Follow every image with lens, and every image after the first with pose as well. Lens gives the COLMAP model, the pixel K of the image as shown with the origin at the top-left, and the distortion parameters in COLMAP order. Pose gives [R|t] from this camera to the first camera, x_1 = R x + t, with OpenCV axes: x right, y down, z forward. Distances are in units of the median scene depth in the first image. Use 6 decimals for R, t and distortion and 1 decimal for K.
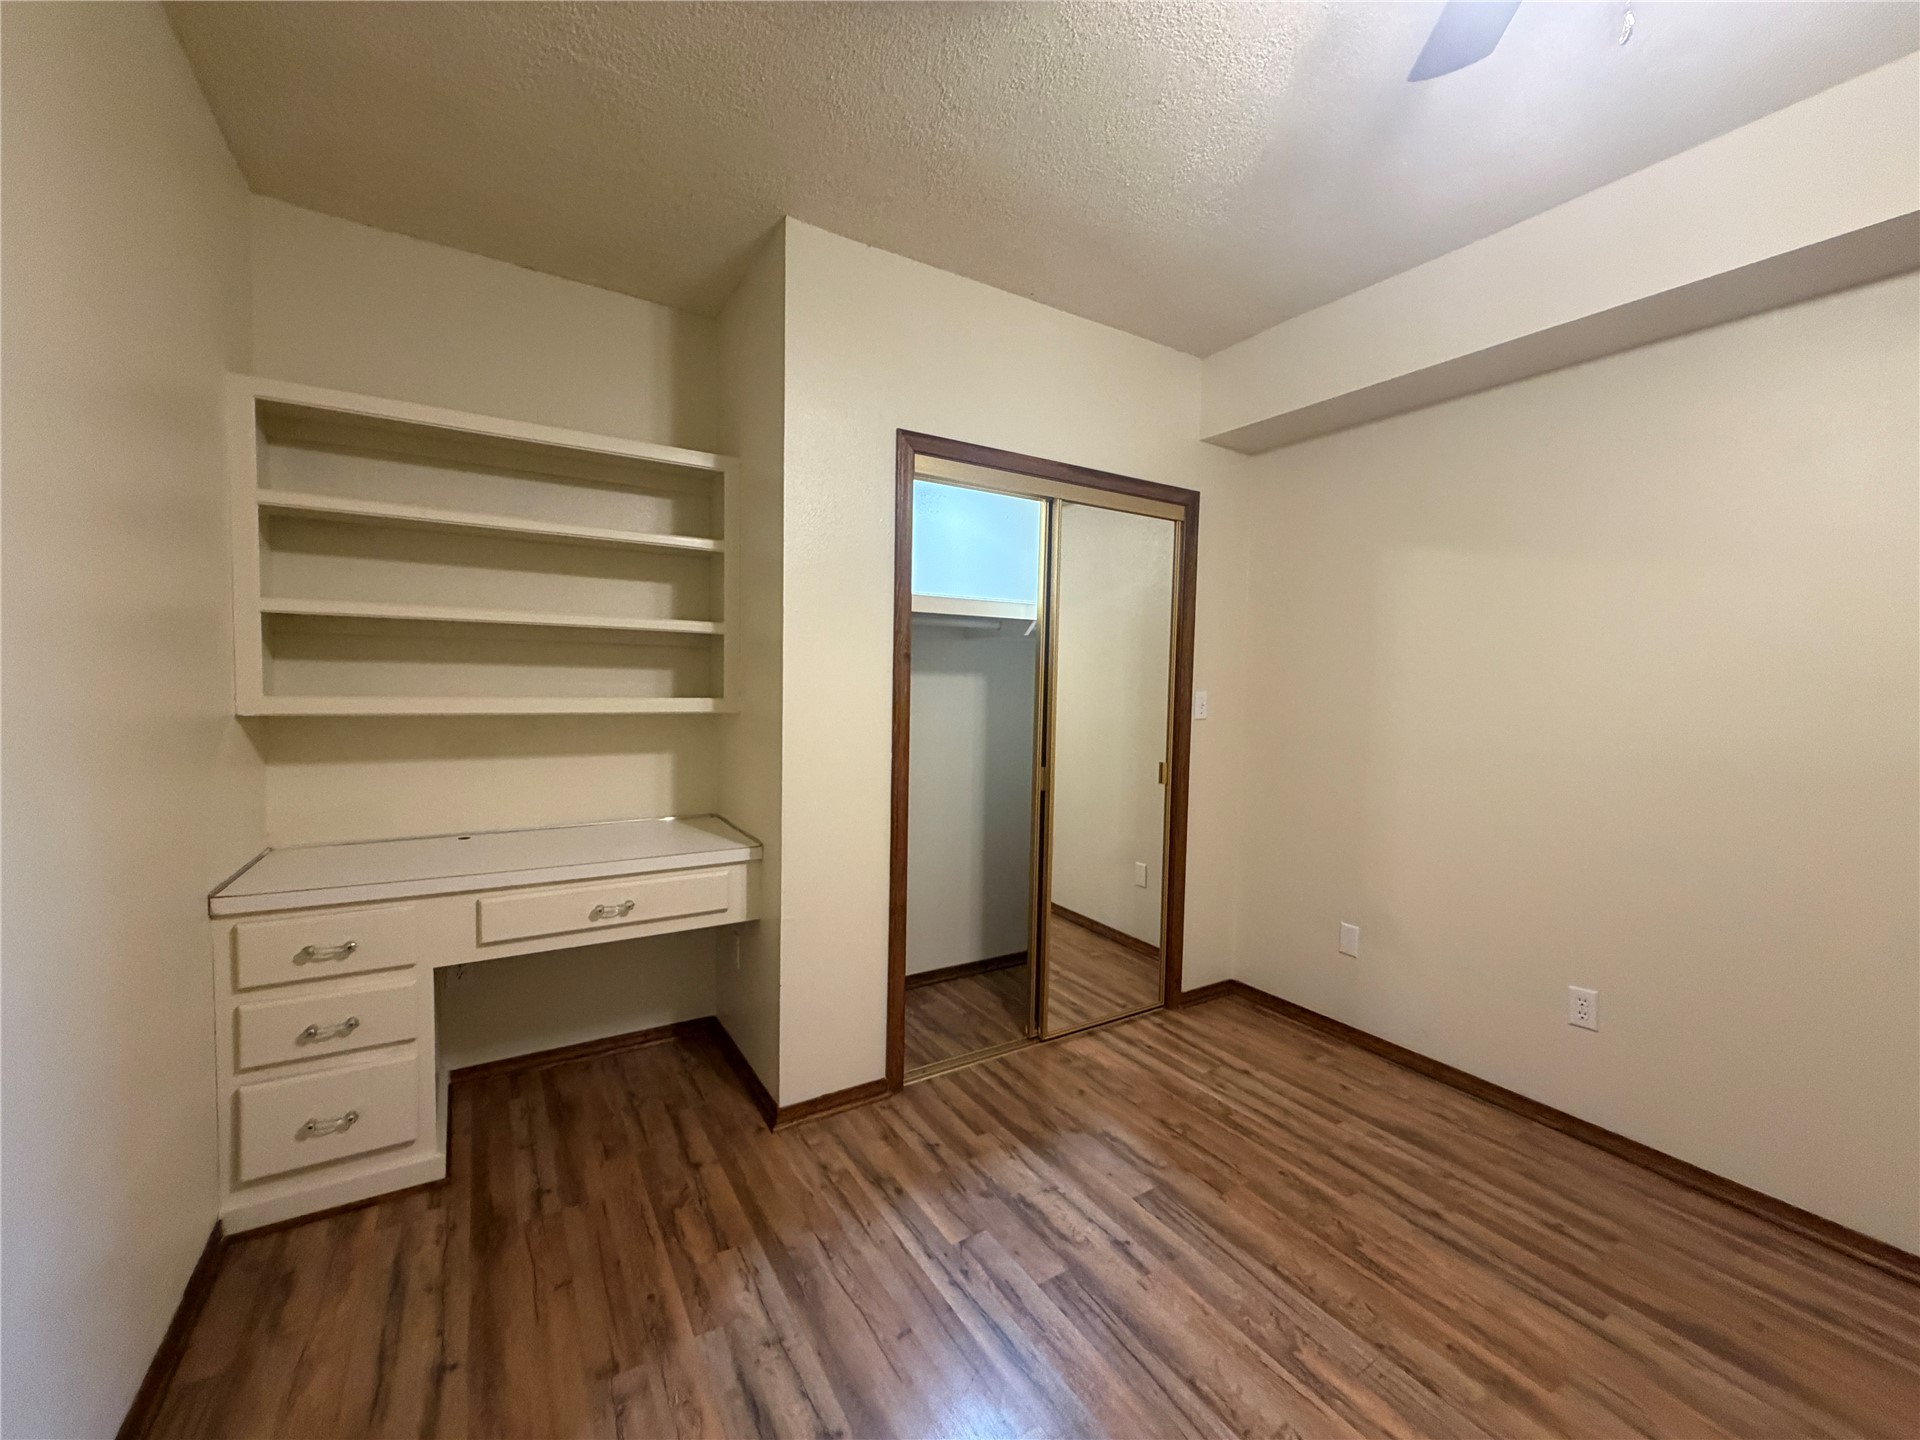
lens RADIAL K [[763.8, 0, 950.4], [0, 763.8, 717.8], [0, 0, 1]] dist [-0.000523, -0.000015]
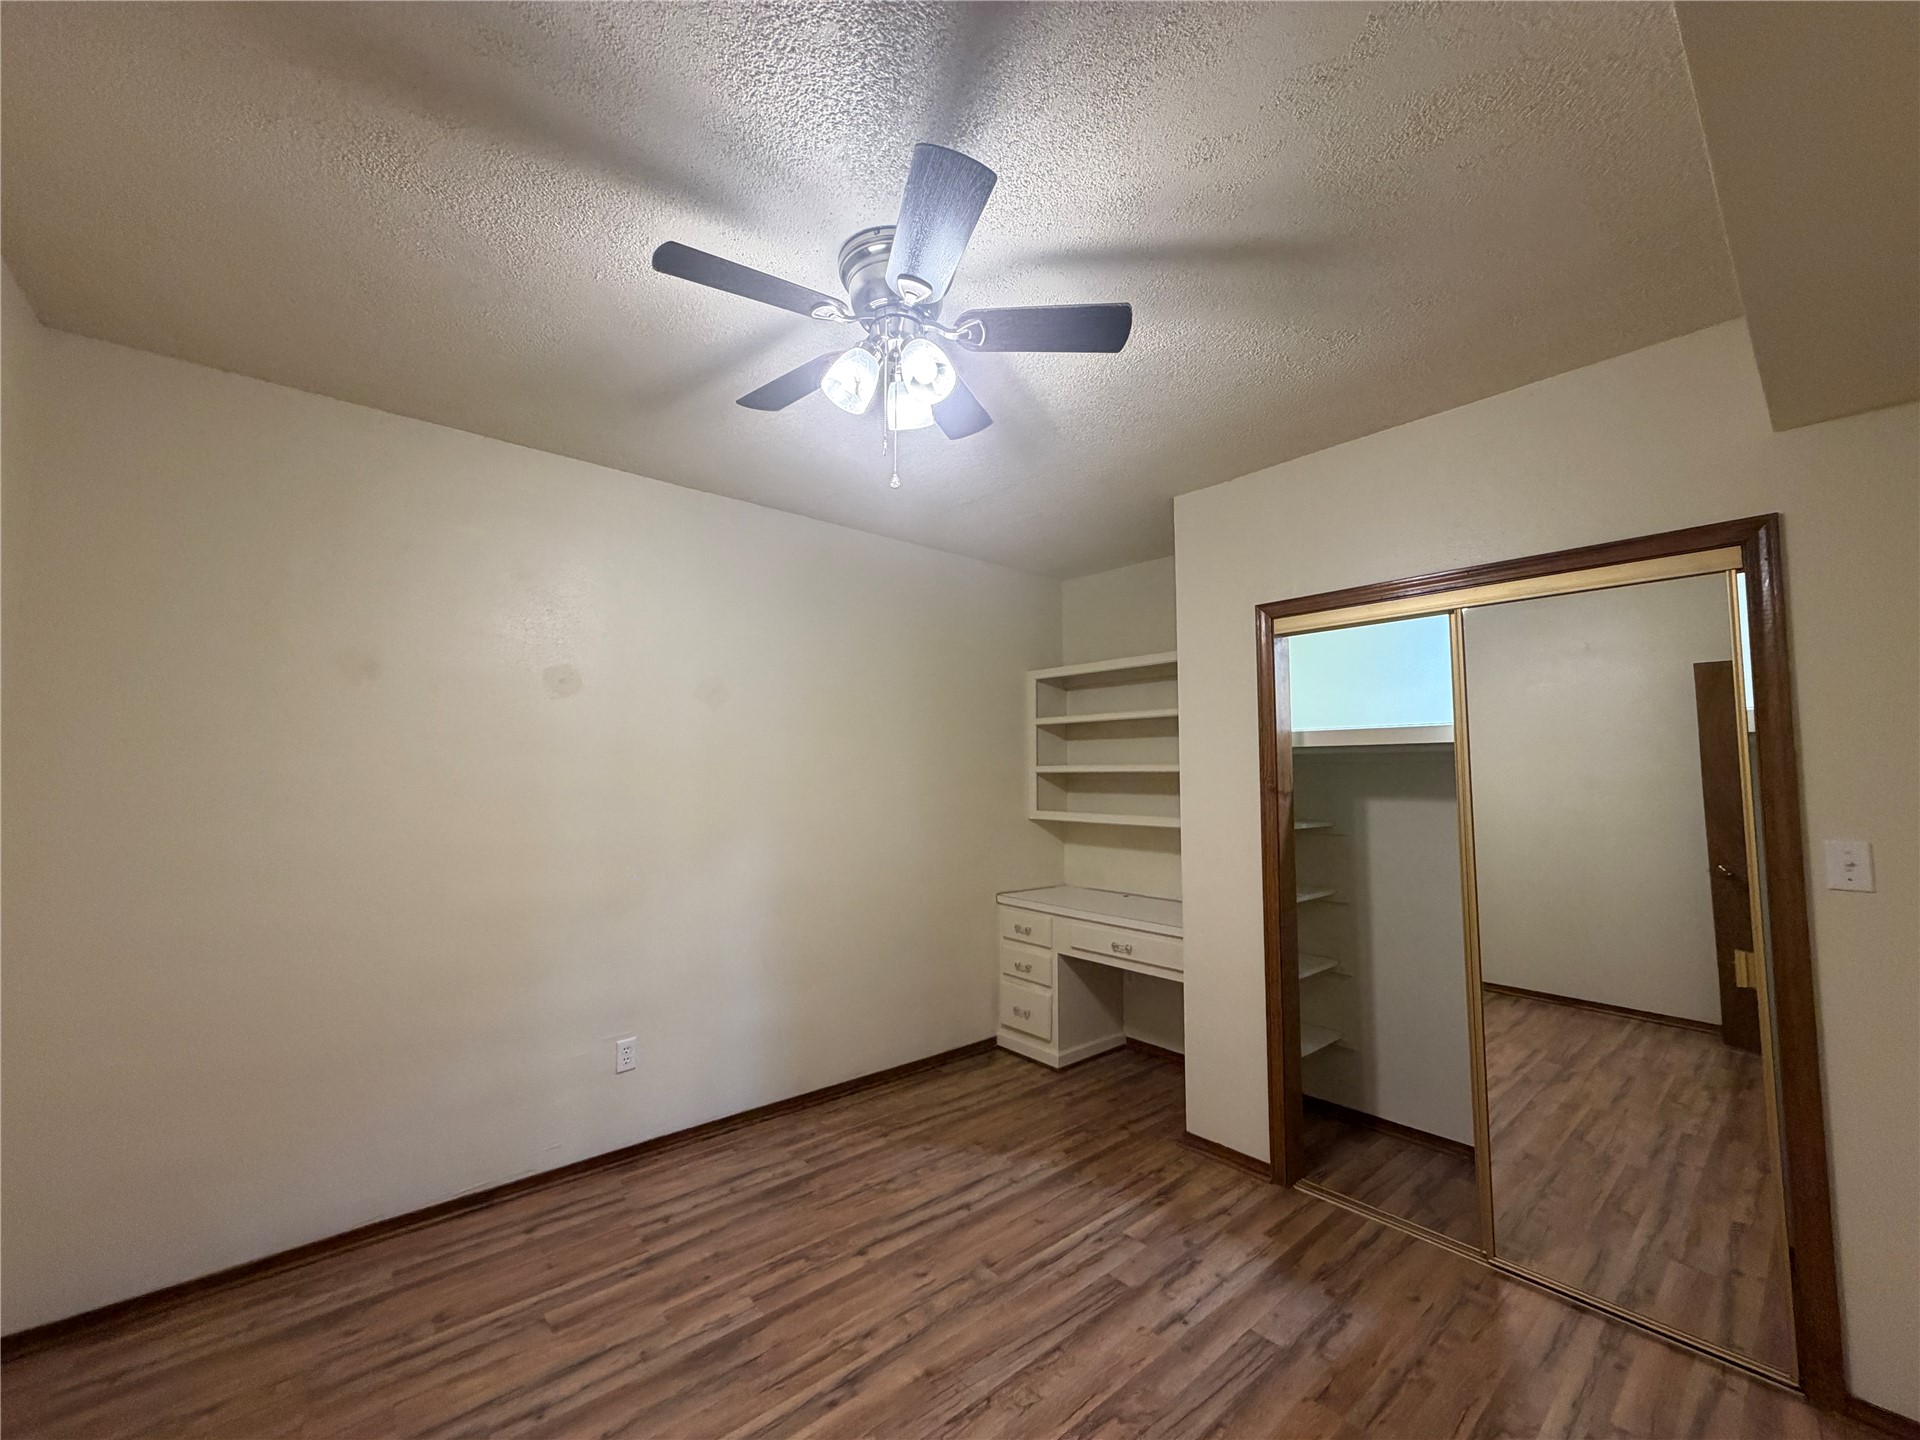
lens RADIAL K [[763.8, 0, 956.7], [0, 763.8, 721.6], [0, 0, 1]] dist [-0.000523, -0.000015]
pose [[0.160318, -0.091259, -0.982838, 1.277439], [-0.051512, 0.993587, -0.100659, -0.049338], [0.985720, 0.066766, 0.154589, 0.417551]]
